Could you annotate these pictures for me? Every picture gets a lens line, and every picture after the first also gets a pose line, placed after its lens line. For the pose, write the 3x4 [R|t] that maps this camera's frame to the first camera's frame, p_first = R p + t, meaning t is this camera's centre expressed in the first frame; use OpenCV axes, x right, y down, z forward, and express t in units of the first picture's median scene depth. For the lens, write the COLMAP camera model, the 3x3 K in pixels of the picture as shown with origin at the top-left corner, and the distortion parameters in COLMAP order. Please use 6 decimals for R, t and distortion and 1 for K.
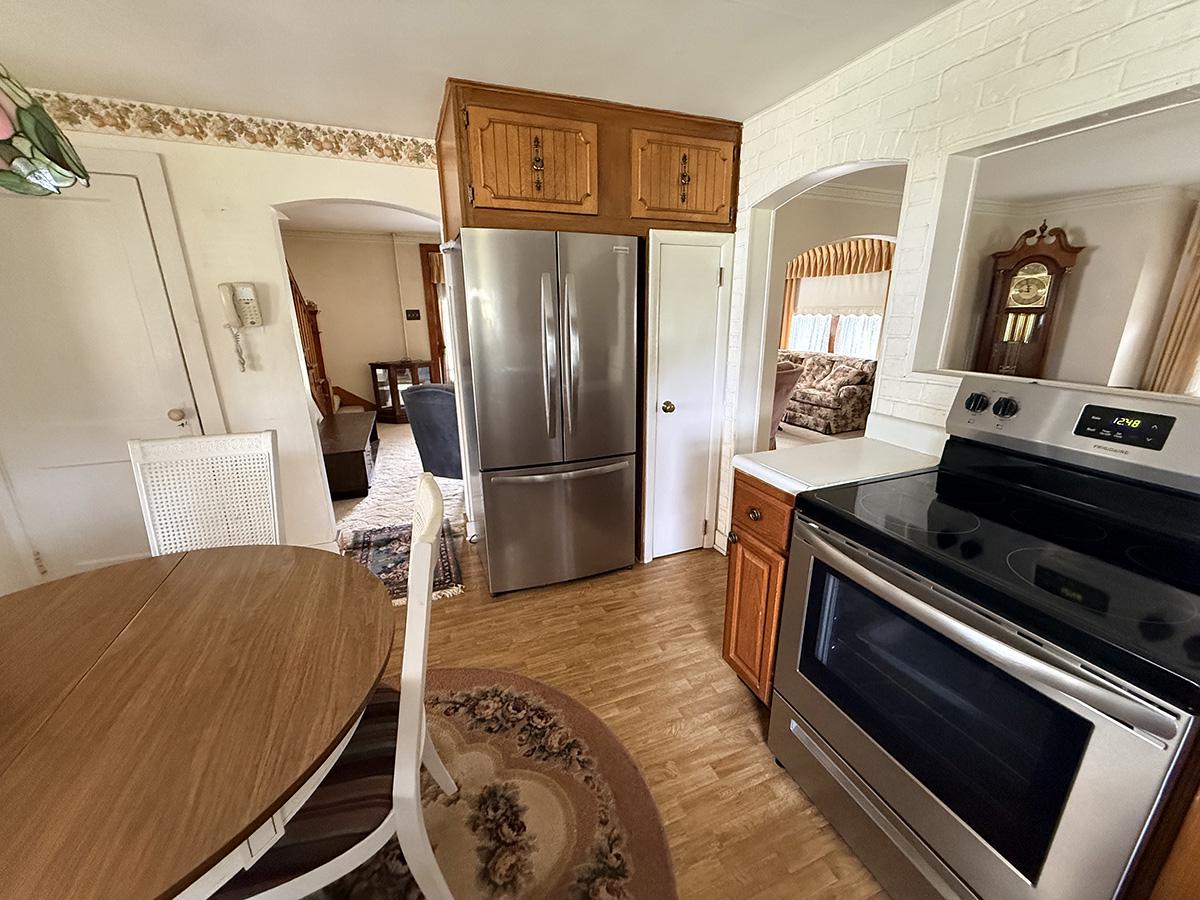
lens RADIAL K [[482.7, 0, 600.4], [0, 482.7, 453.1], [0, 0, 1]] dist [0.001107, -0.000075]
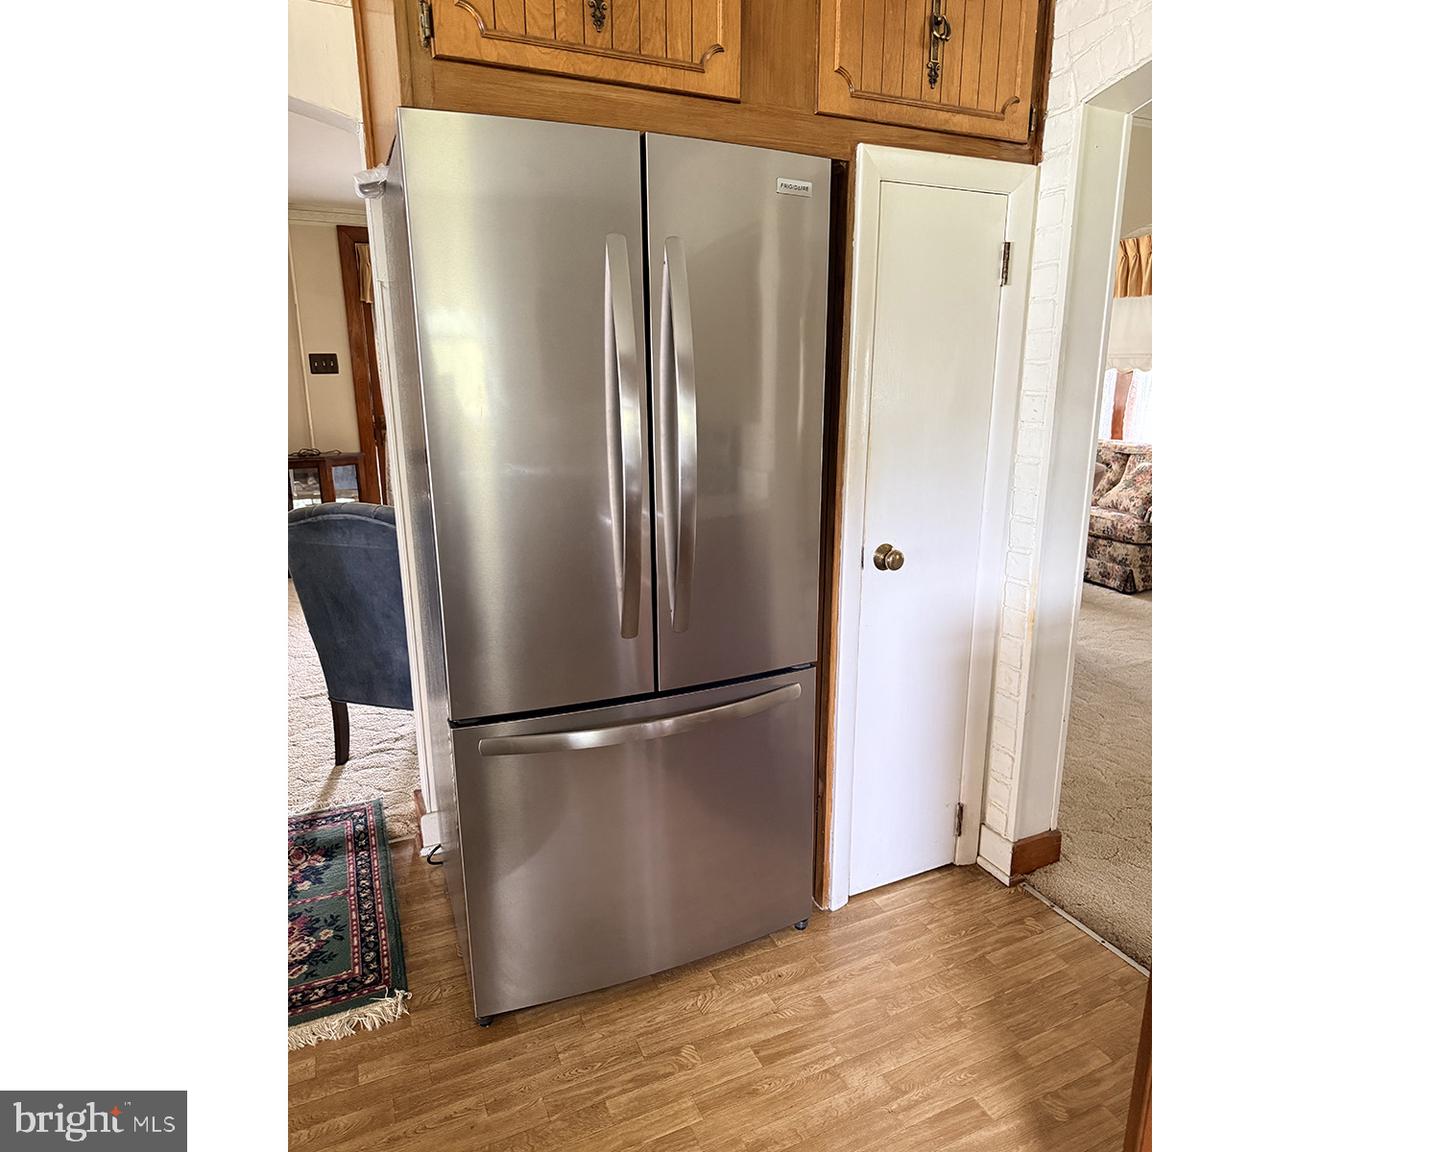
lens RADIAL K [[838.7, 0, 718.3], [0, 838.7, 582.2], [0, 0, 1]] dist [-0.002036, -0.000272]
pose [[0.998390, -0.007299, 0.056244, -0.058324], [0.009398, 0.999266, -0.037130, -0.048216], [-0.055932, 0.037599, 0.997726, 0.262158]]
